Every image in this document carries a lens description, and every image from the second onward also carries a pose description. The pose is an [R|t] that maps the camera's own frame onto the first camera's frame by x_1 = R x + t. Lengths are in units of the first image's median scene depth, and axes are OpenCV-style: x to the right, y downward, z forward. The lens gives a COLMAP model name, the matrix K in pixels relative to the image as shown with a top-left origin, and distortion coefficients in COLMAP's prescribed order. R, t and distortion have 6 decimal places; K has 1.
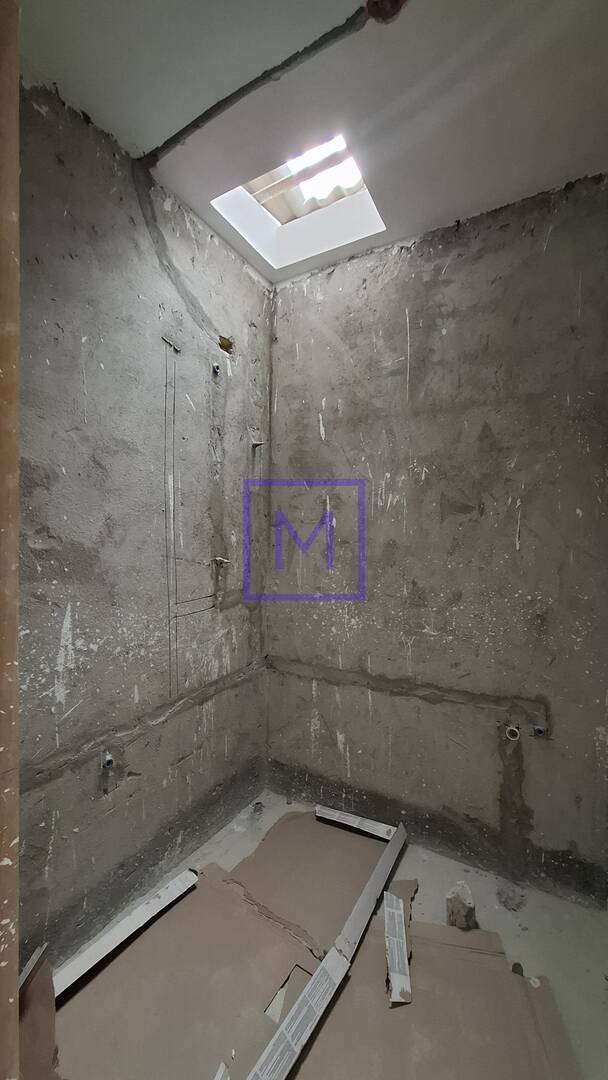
lens RADIAL K [[428.6, 0, 306.7], [0, 428.6, 545.9], [0, 0, 1]] dist [0.000200, 0.001068]
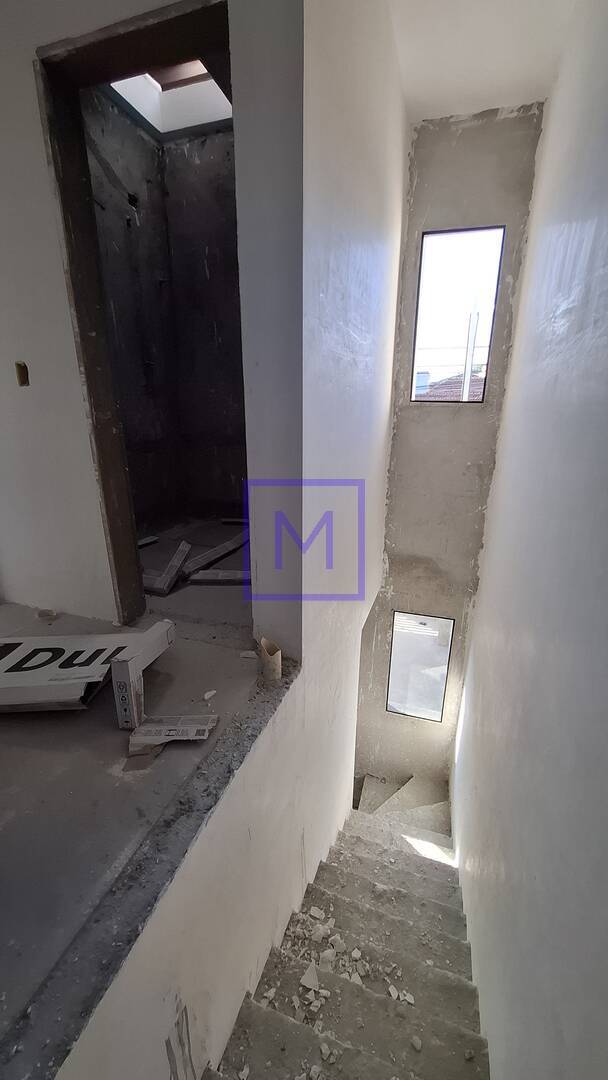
lens RADIAL K [[428.6, 0, 306.7], [0, 428.6, 545.9], [0, 0, 1]] dist [0.000200, 0.001068]
pose [[0.978760, -0.072849, 0.191630, 0.020444], [0.009614, 0.950017, 0.312052, 0.174841], [-0.204785, -0.303581, 0.930538, -0.757782]]
